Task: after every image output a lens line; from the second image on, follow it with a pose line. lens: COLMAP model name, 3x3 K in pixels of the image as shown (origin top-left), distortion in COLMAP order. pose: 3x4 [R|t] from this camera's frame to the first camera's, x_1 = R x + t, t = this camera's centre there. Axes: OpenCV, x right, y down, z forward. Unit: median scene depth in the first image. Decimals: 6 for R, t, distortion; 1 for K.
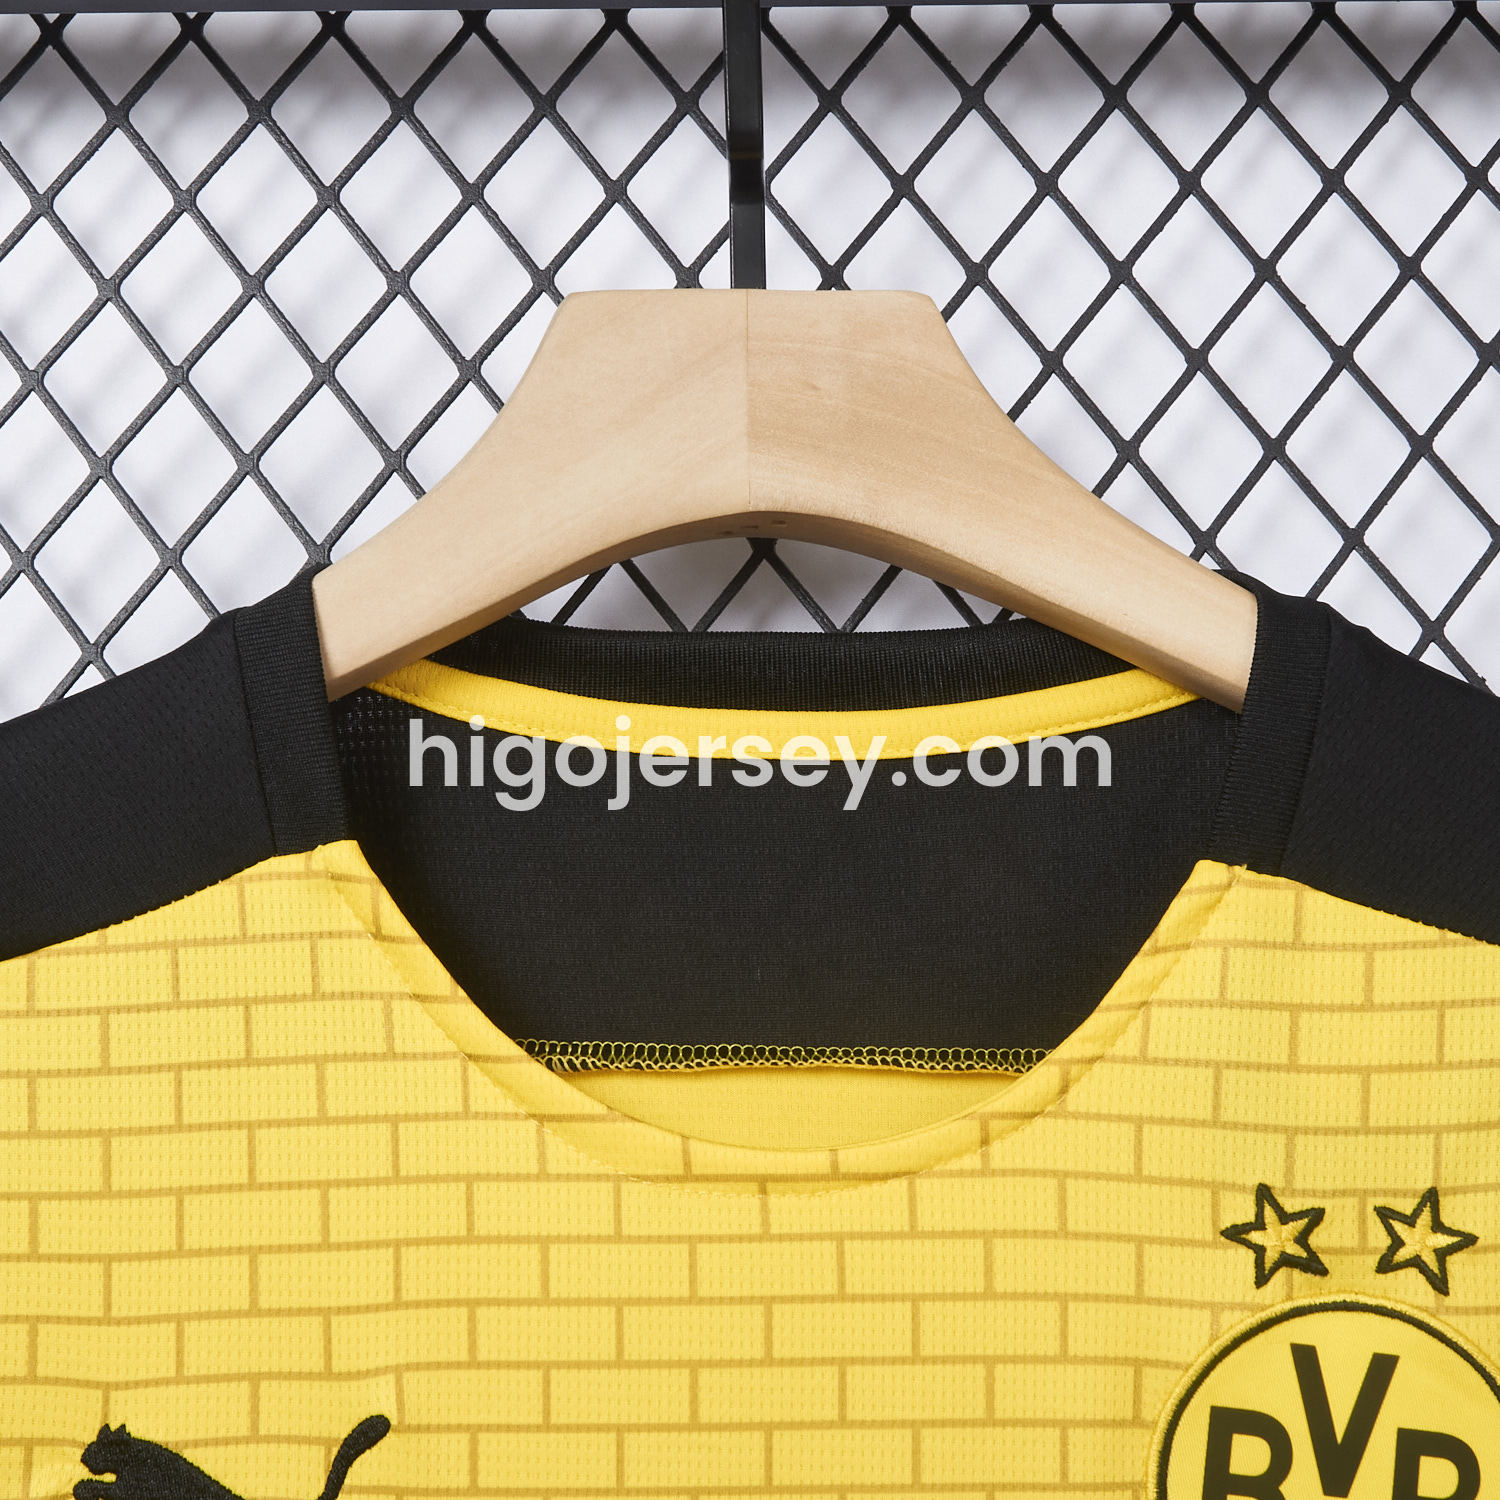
lens RADIAL K [[3007.2, 0, 747.9], [0, 3007.2, 749.4], [0, 0, 1]] dist [0.012761, 0.000000]
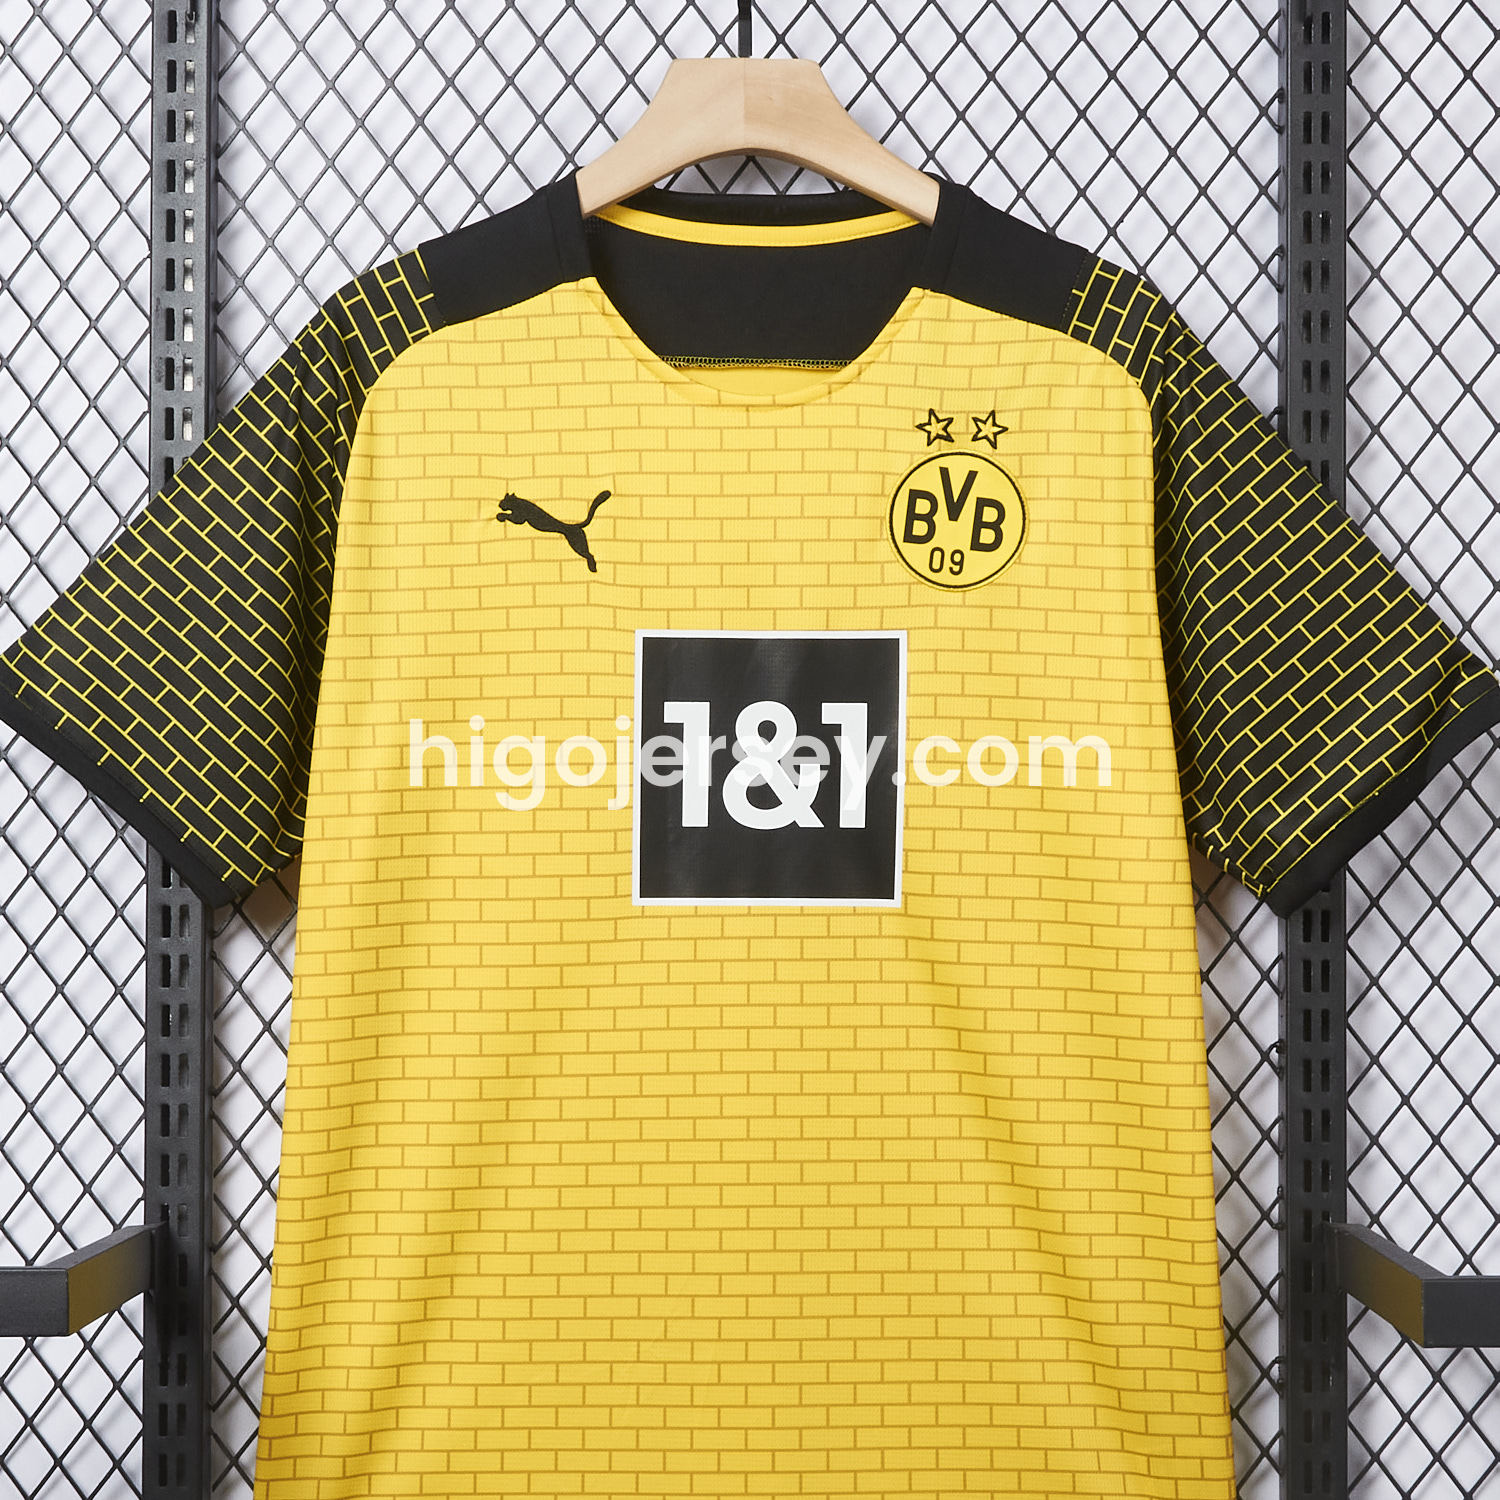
lens RADIAL K [[2625.1, 0, 755.6], [0, 2625.1, 749.9], [0, 0, 1]] dist [0.032423, 0.000000]
pose [[0.999968, 0.007963, 0.000544, 0.013444], [-0.007900, 0.977724, 0.209748, -0.049833], [0.001138, -0.209746, 0.977755, -1.363817]]
